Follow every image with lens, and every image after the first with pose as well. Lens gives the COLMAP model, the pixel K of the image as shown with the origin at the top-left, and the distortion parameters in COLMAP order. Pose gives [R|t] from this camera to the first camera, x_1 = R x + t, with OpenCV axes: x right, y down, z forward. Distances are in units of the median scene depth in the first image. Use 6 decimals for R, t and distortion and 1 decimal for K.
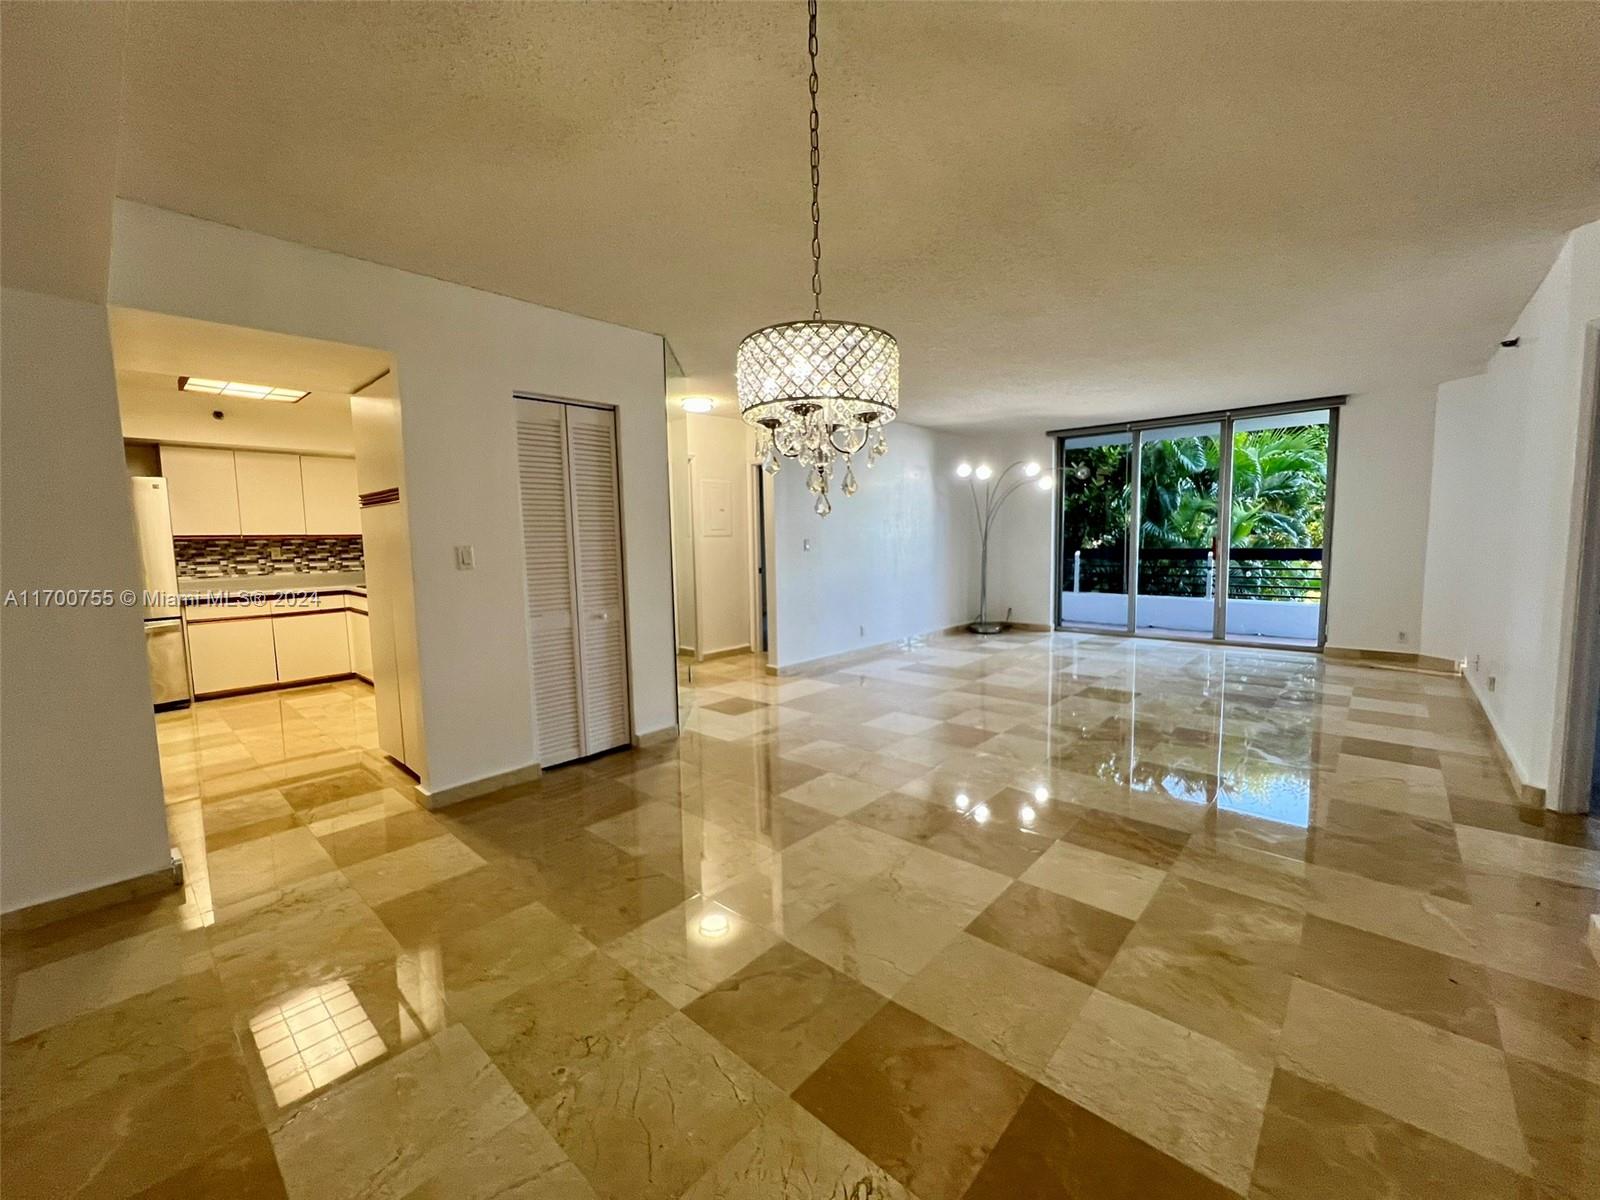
lens RADIAL K [[646.3, 0, 802.9], [0, 646.3, 595.8], [0, 0, 1]] dist [-0.004602, -0.000041]
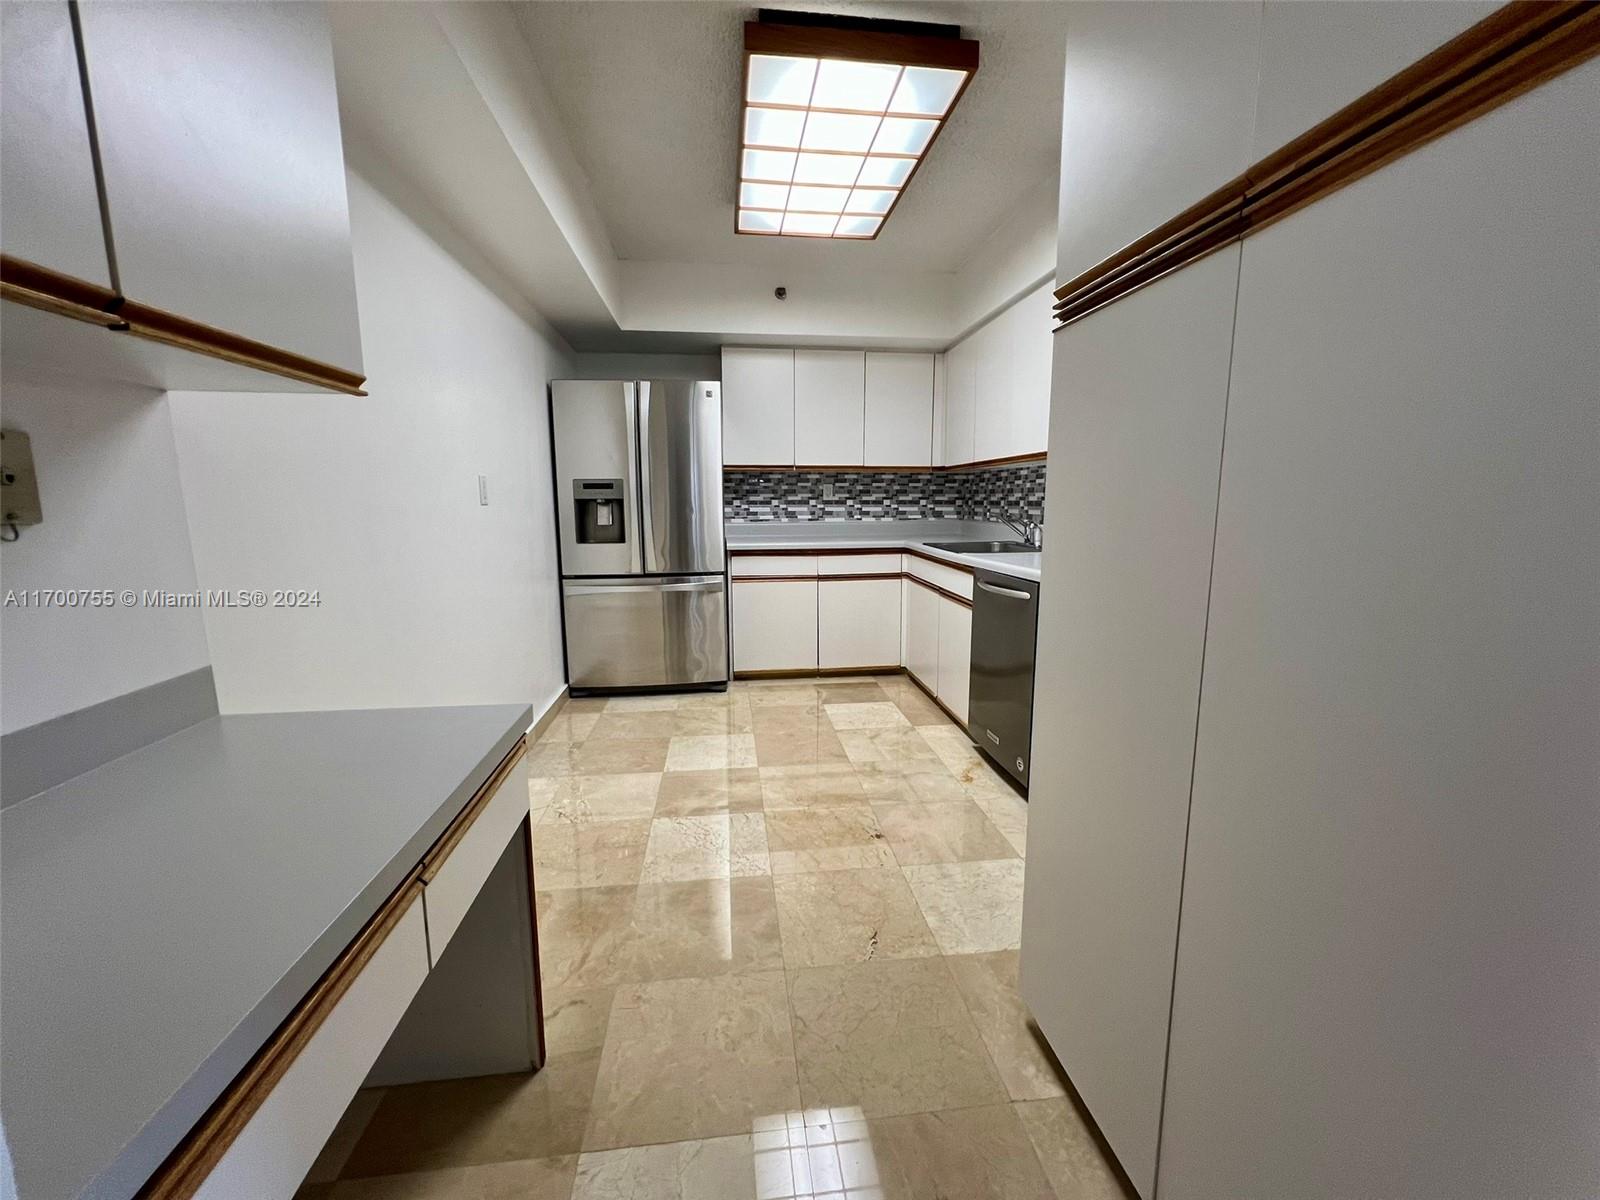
lens RADIAL K [[646.3, 0, 791.4], [0, 646.3, 597.9], [0, 0, 1]] dist [-0.004602, -0.000041]
pose [[0.746115, 0.115542, -0.655716, -0.356375], [-0.069796, 0.992975, 0.095552, -0.013046], [0.662149, -0.025526, 0.748937, 0.422083]]
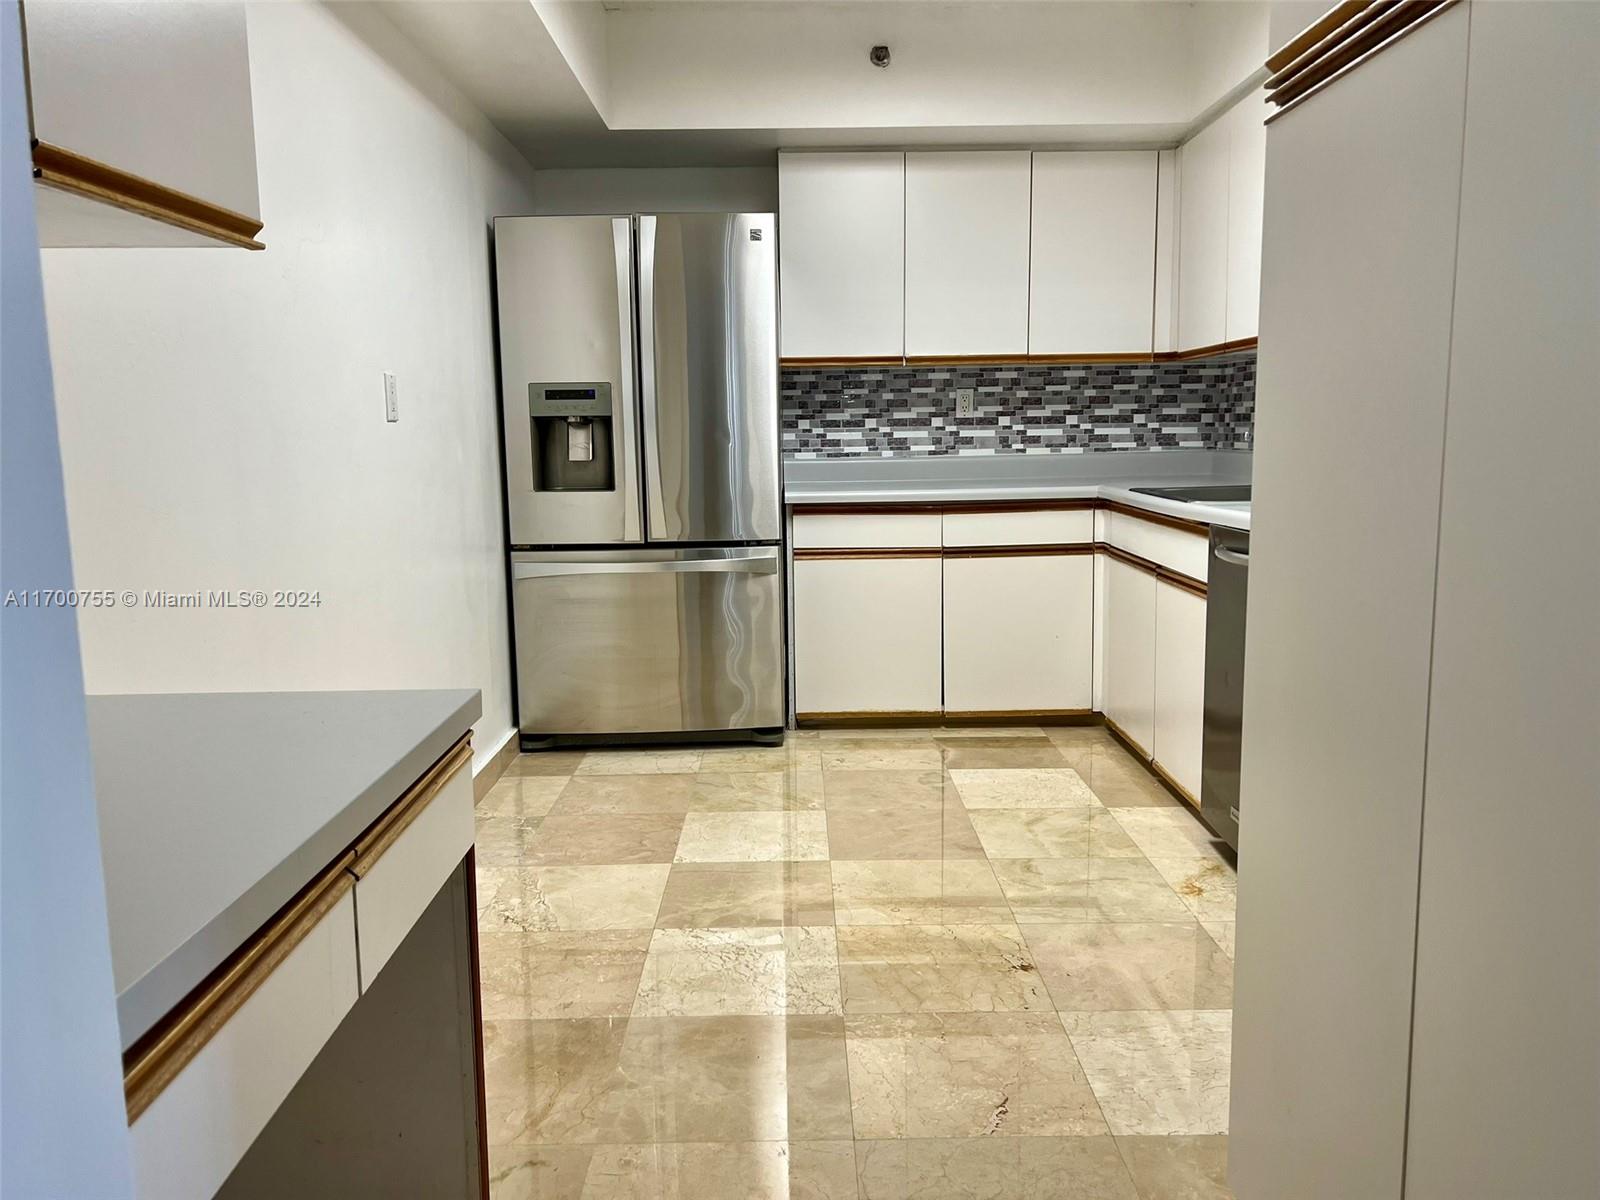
lens RADIAL K [[1206.6, 0, 788.7], [0, 1206.6, 601.1], [0, 0, 1]] dist [0.065497, -0.058699]
pose [[0.670888, 0.112544, -0.732969, -0.307999], [-0.065650, 0.993549, 0.092465, -0.002463], [0.738647, -0.013914, 0.673949, 0.389715]]
